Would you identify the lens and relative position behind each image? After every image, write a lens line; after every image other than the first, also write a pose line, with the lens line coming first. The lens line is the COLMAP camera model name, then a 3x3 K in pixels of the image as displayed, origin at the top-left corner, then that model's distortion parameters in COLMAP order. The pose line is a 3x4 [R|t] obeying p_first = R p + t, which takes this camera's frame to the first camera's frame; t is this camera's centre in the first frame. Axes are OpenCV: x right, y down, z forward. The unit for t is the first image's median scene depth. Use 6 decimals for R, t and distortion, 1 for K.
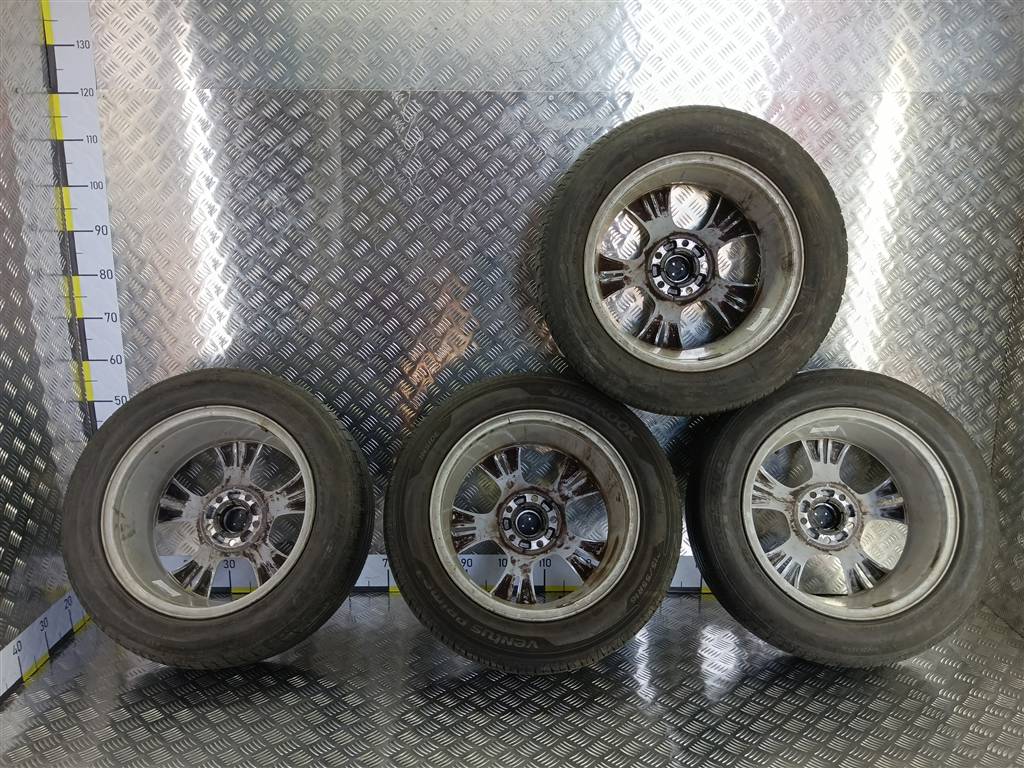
lens RADIAL K [[834.4, 0, 512.0], [0, 834.4, 384.0], [0, 0, 1]] dist [0.128791, -0.243223]
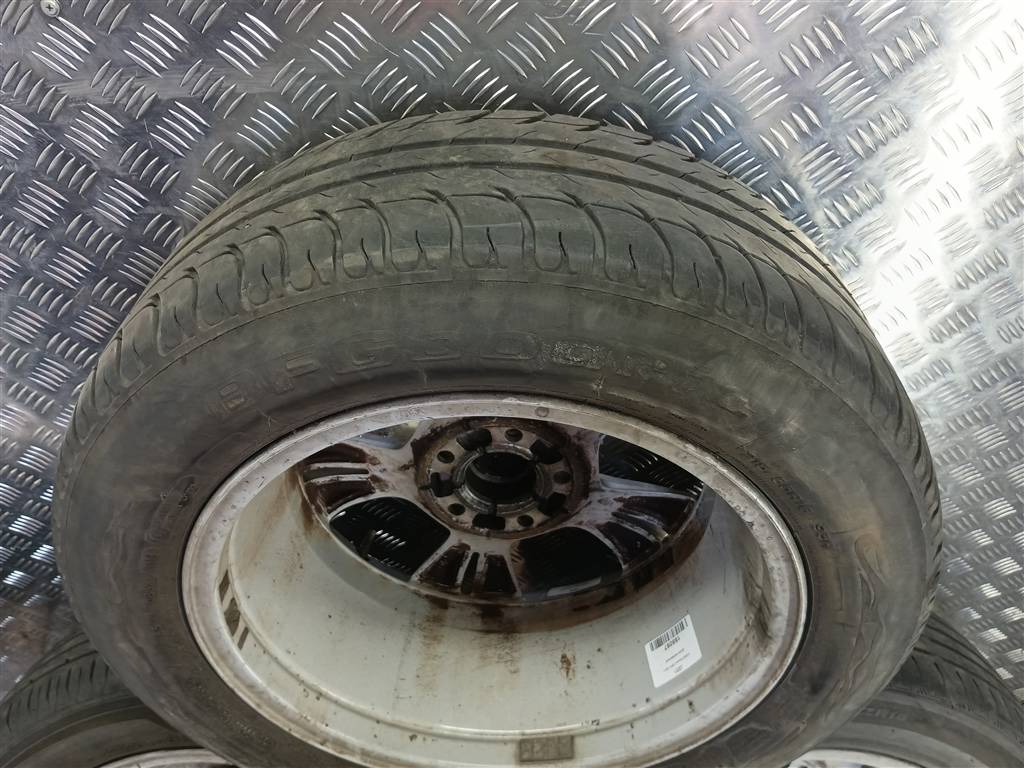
lens RADIAL K [[833.9, 0, 511.9], [0, 833.9, 387.5], [0, 0, 1]] dist [0.085704, -0.172254]
pose [[0.999978, 0.002237, -0.006274, 0.205574], [0.001537, 0.838990, 0.544145, -0.385241], [0.006482, -0.544142, 0.838968, 0.689930]]
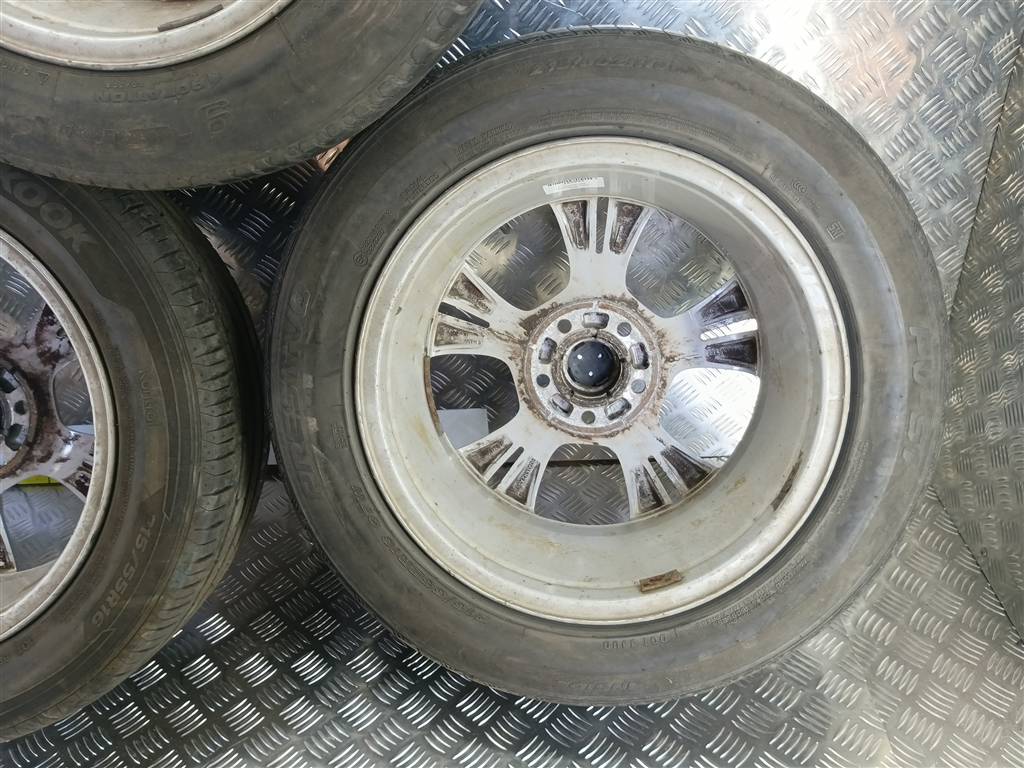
lens RADIAL K [[833.9, 0, 511.9], [0, 833.9, 387.5], [0, 0, 1]] dist [0.085704, -0.172254]
pose [[0.998345, -0.045618, -0.035020, 0.349565], [0.055601, 0.921219, 0.385050, -0.017051], [0.014696, -0.386360, 0.922231, 0.574023]]
